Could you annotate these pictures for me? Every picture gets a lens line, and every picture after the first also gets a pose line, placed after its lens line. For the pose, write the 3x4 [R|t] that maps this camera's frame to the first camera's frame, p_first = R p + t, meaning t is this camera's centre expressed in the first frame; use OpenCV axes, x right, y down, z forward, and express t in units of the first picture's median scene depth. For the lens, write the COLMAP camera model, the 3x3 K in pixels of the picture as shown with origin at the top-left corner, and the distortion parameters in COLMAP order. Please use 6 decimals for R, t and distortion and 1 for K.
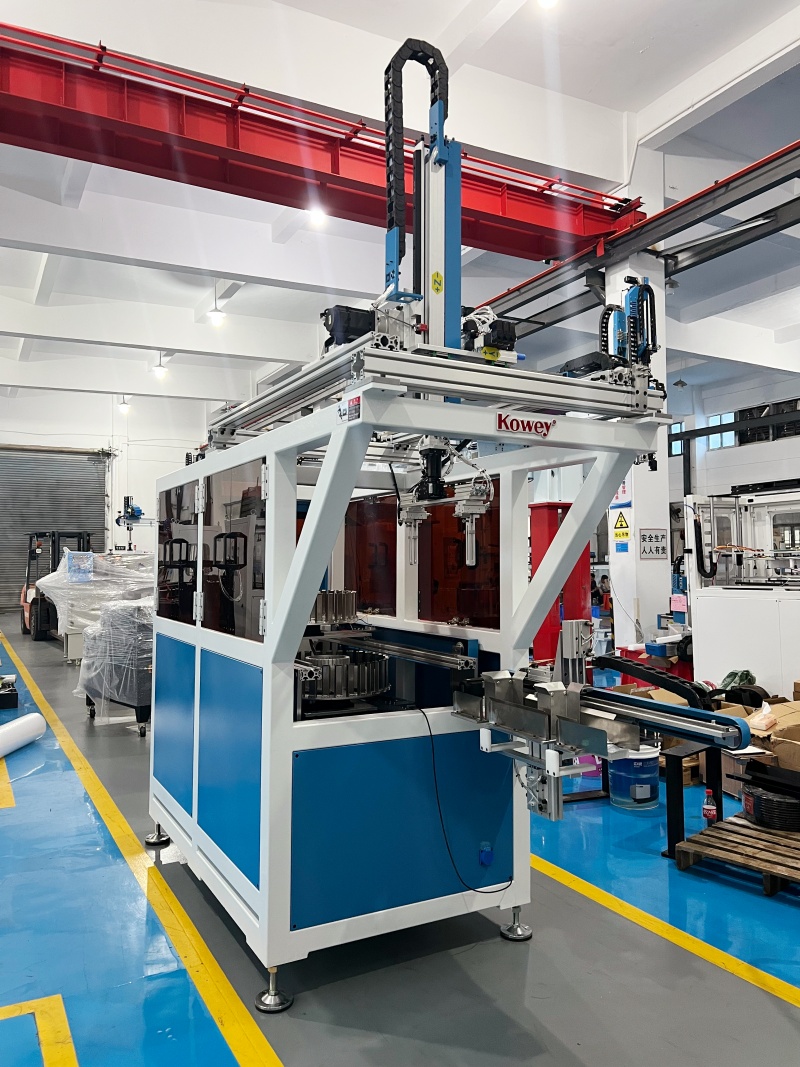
lens RADIAL K [[803.8, 0, 400.0], [0, 803.8, 533.5], [0, 0, 1]] dist [0.005221, 0.004528]
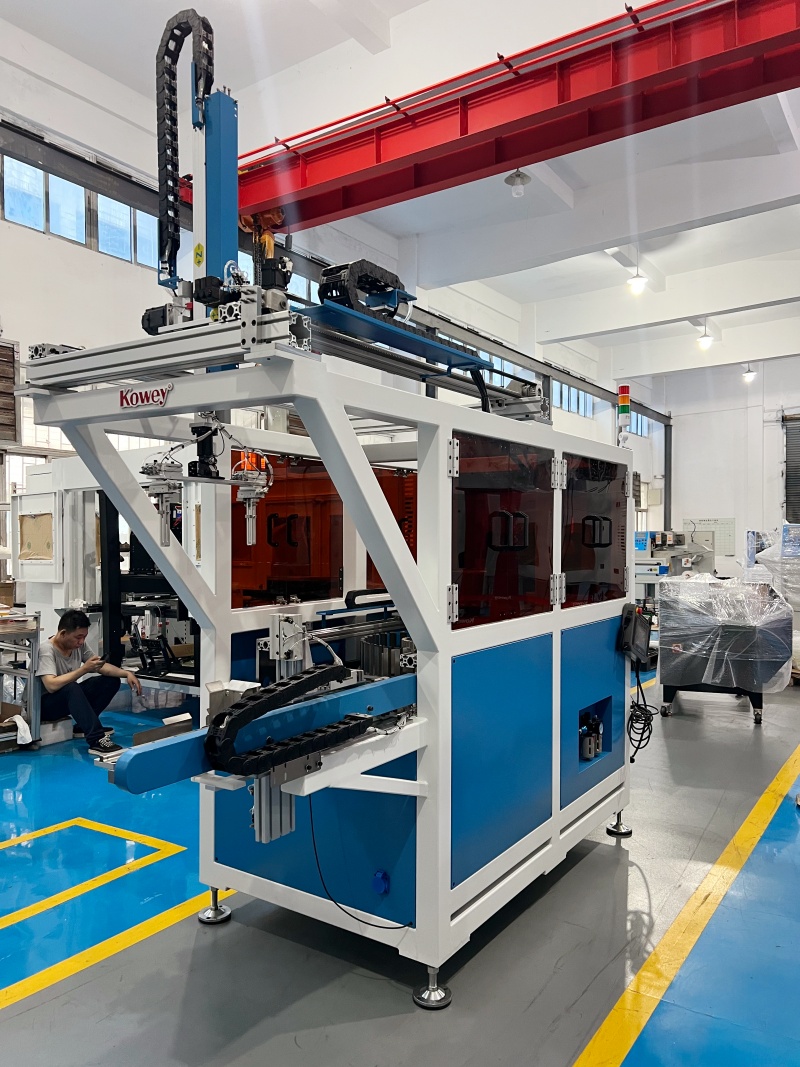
lens RADIAL K [[803.8, 0, 400.0], [0, 803.8, 533.5], [0, 0, 1]] dist [0.005221, 0.004528]
pose [[0.460668, 0.004584, -0.887560, 1.115943], [0.032932, 0.999210, 0.022254, 0.014292], [0.886961, -0.039481, 0.460153, 0.813176]]
